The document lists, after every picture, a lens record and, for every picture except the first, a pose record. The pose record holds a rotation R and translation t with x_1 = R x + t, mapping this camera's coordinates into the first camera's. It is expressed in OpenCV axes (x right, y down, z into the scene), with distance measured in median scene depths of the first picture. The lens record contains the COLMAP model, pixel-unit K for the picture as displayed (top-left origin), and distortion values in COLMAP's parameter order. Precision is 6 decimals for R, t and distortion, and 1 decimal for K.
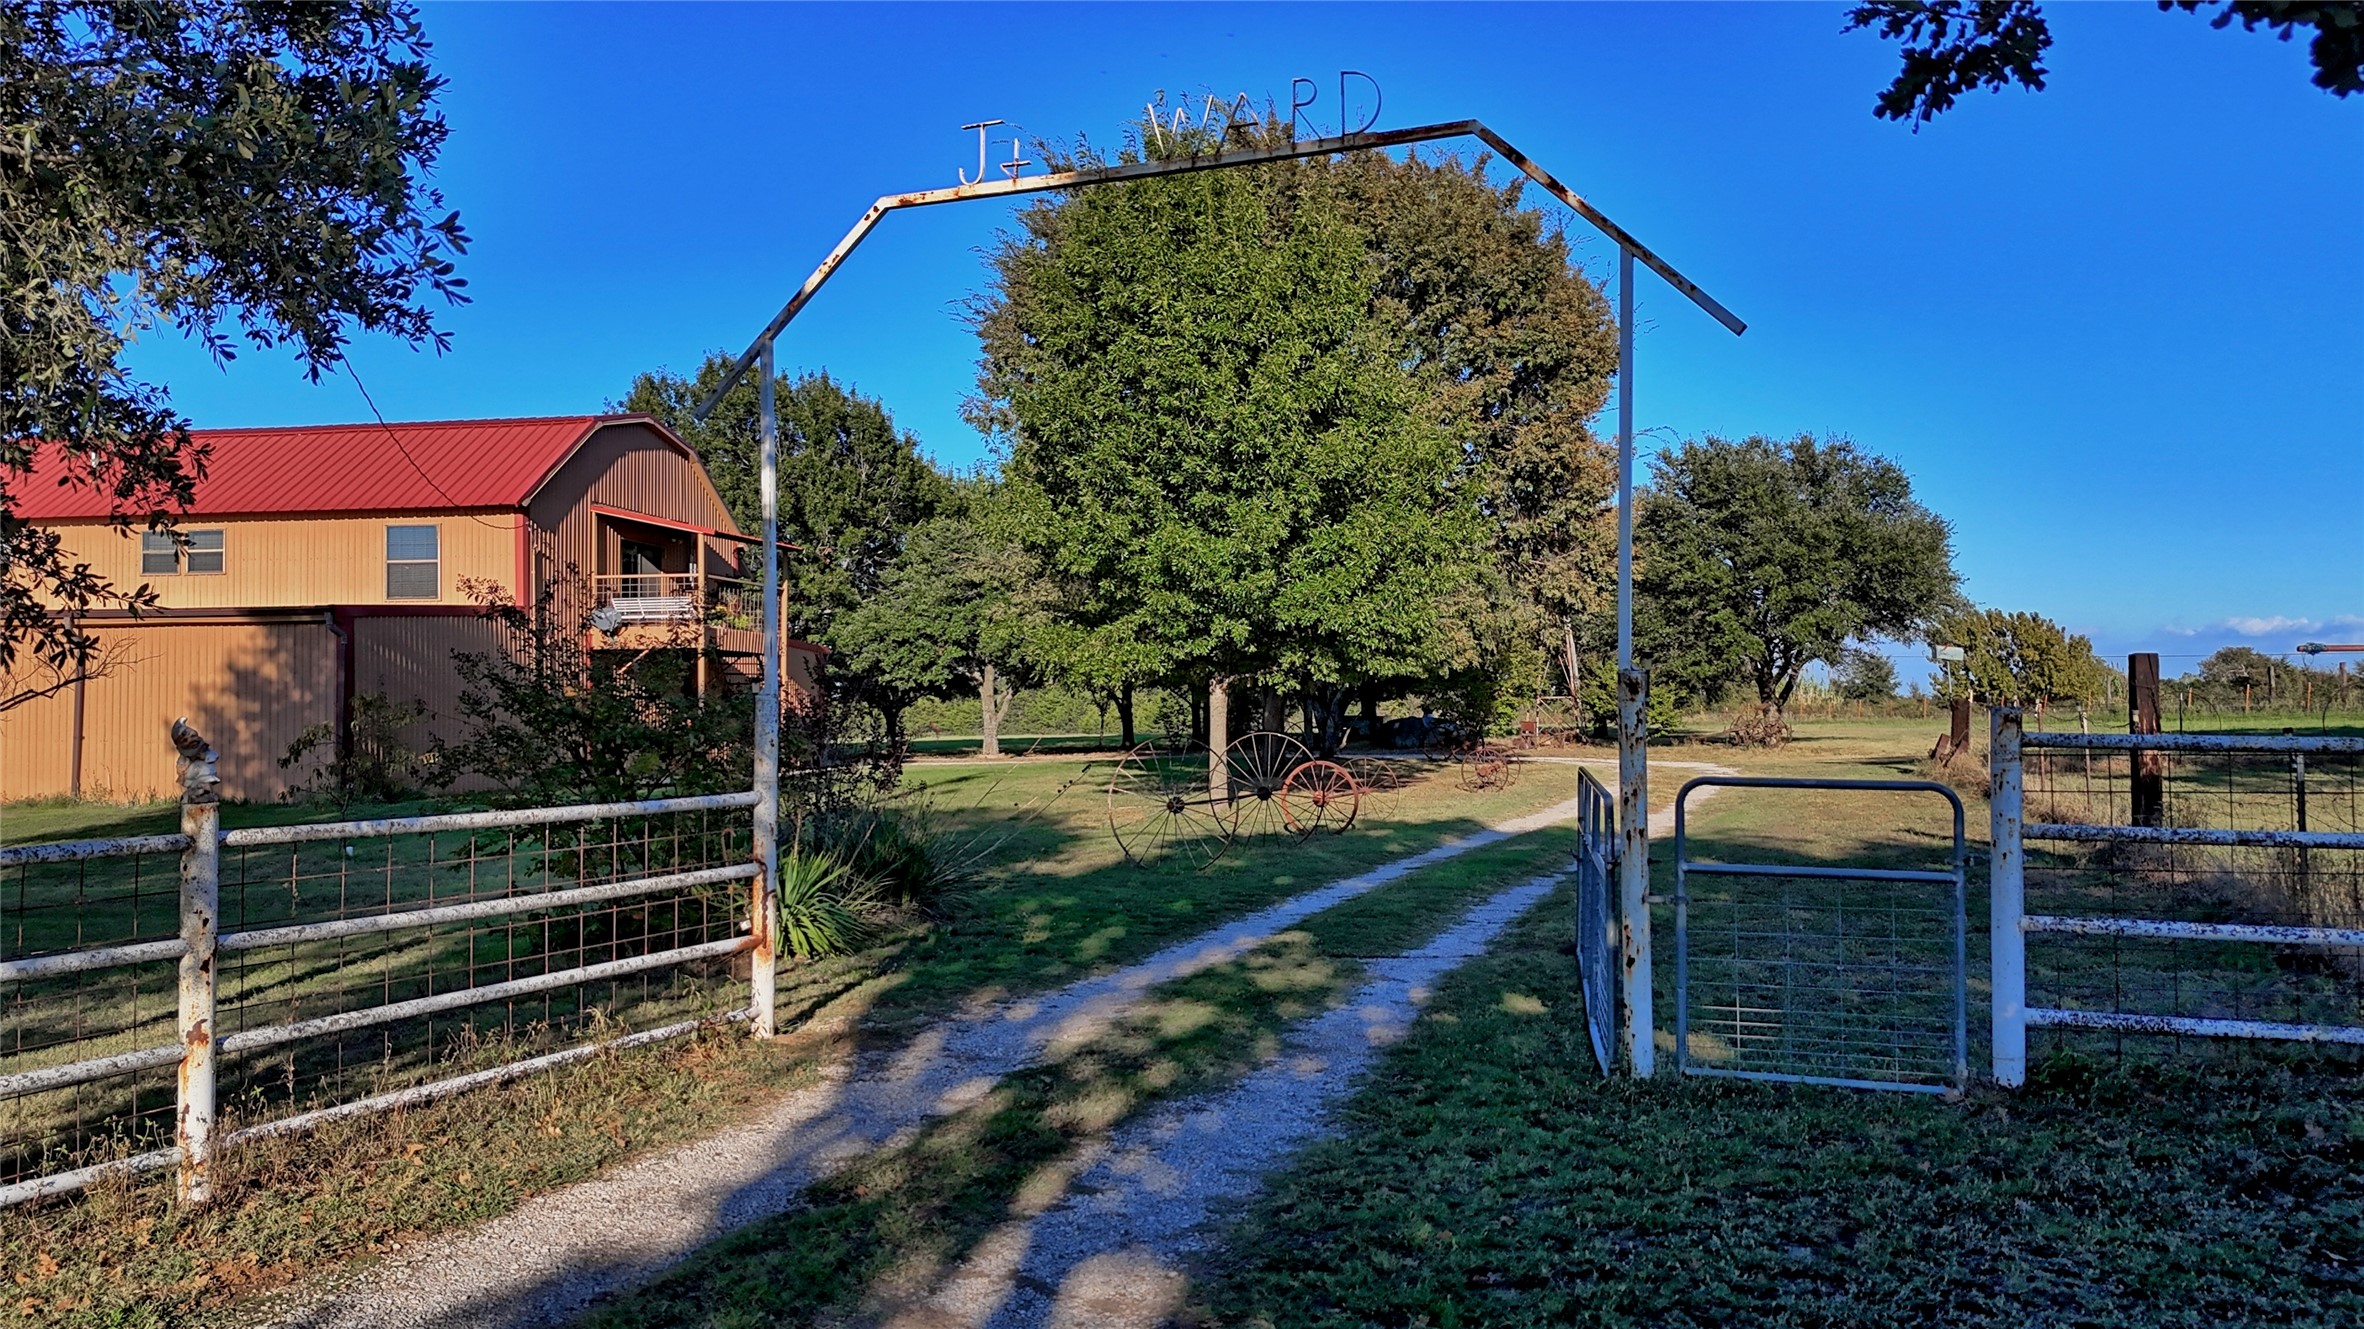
lens RADIAL K [[1759.3, 0, 1194.4], [0, 1759.3, 675.8], [0, 0, 1]] dist [0.001226, -0.002287]
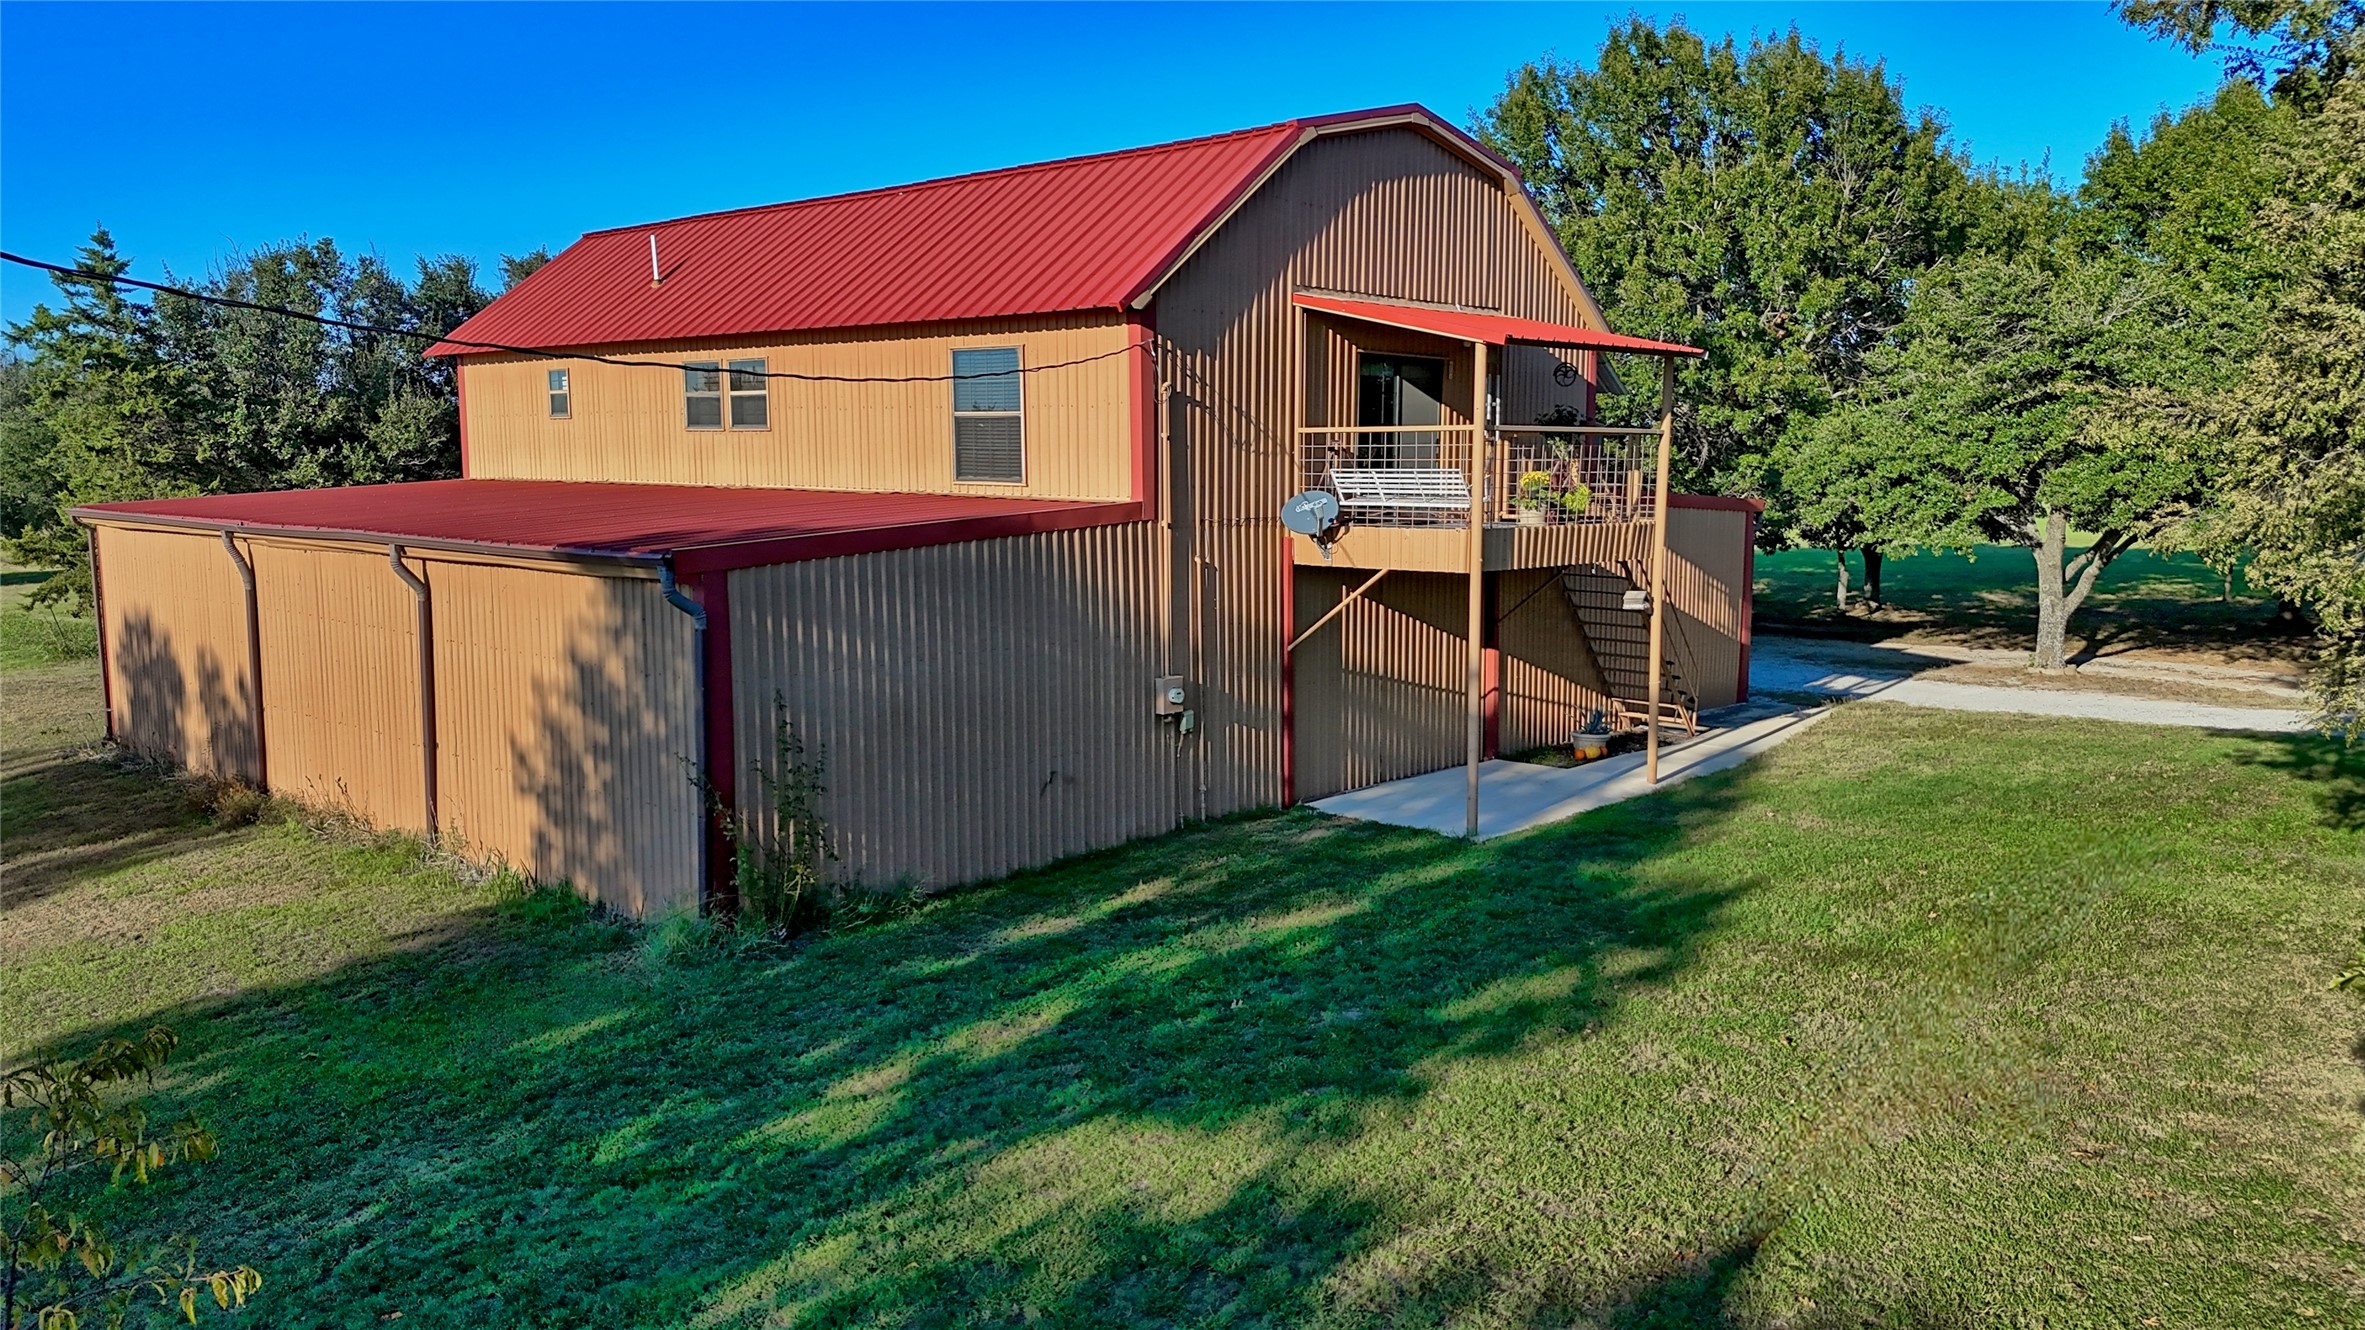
lens RADIAL K [[1683.7, 0, 1216.4], [0, 1683.7, 670.7], [0, 0, 1]] dist [0.049786, -0.003621]
pose [[0.859949, 0.071484, -0.505349, -0.069423], [0.008739, 0.987935, 0.154619, -0.045327], [0.510305, -0.137381, 0.848949, 0.385525]]
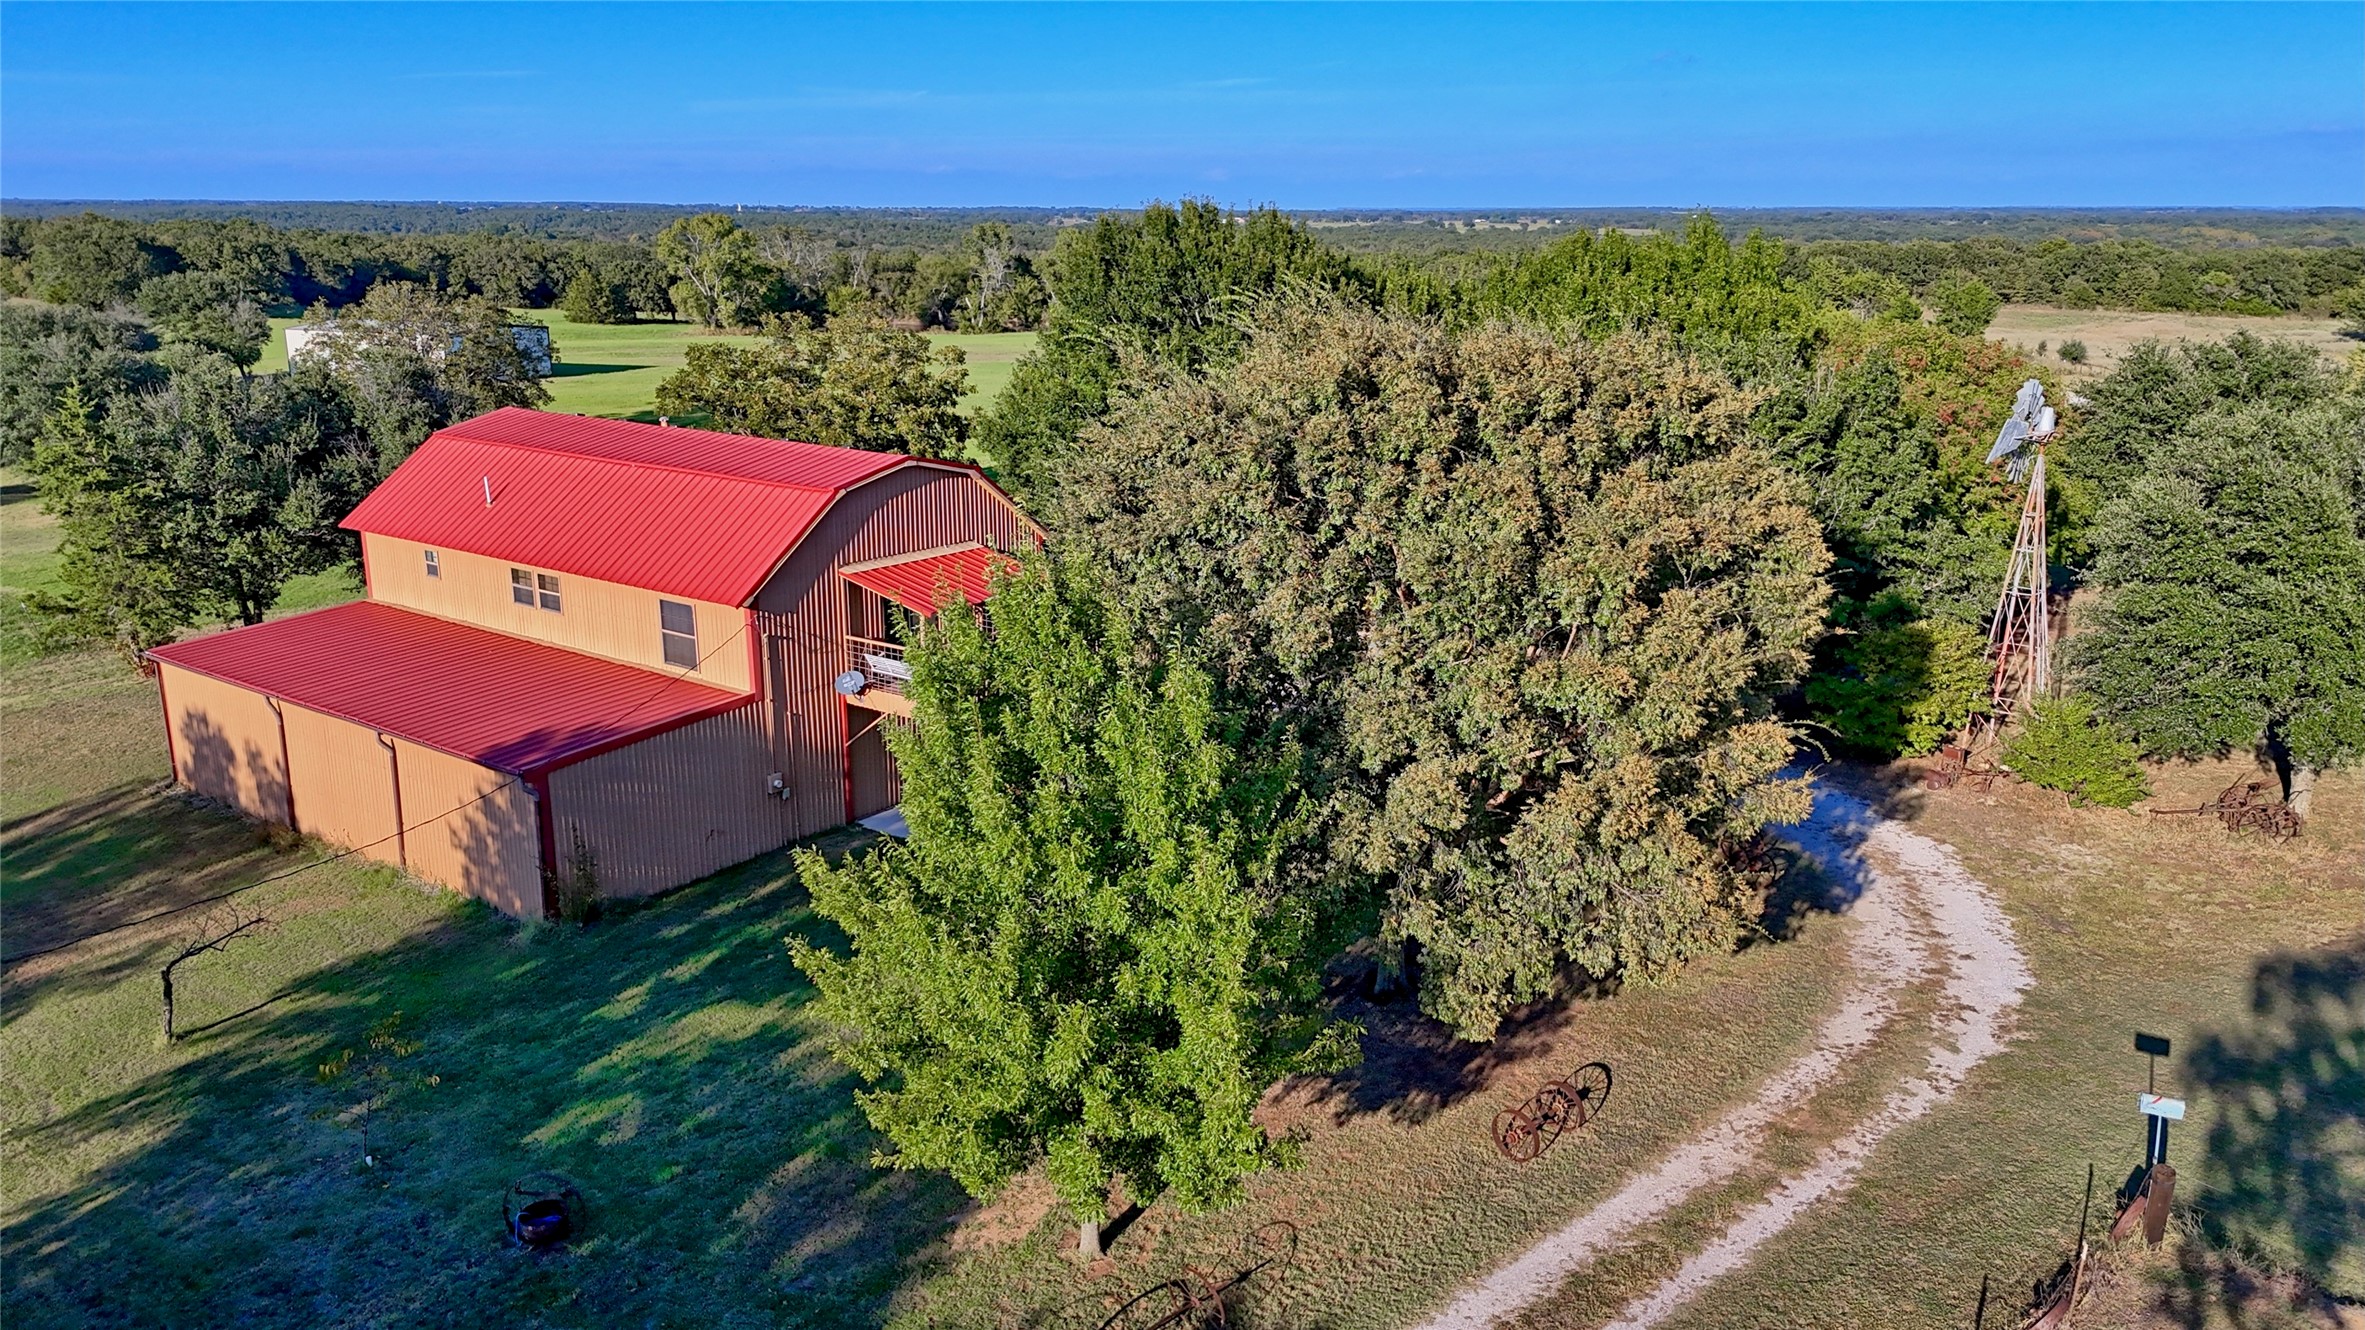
lens RADIAL K [[1760.0, 0, 1194.9], [0, 1760.0, 676.3], [0, 0, 1]] dist [0.001226, -0.002287]
pose [[0.902113, 0.122370, -0.413784, 0.198630], [-0.000531, 0.959259, 0.282528, -0.233768], [0.431499, -0.254652, 0.865425, 0.131417]]
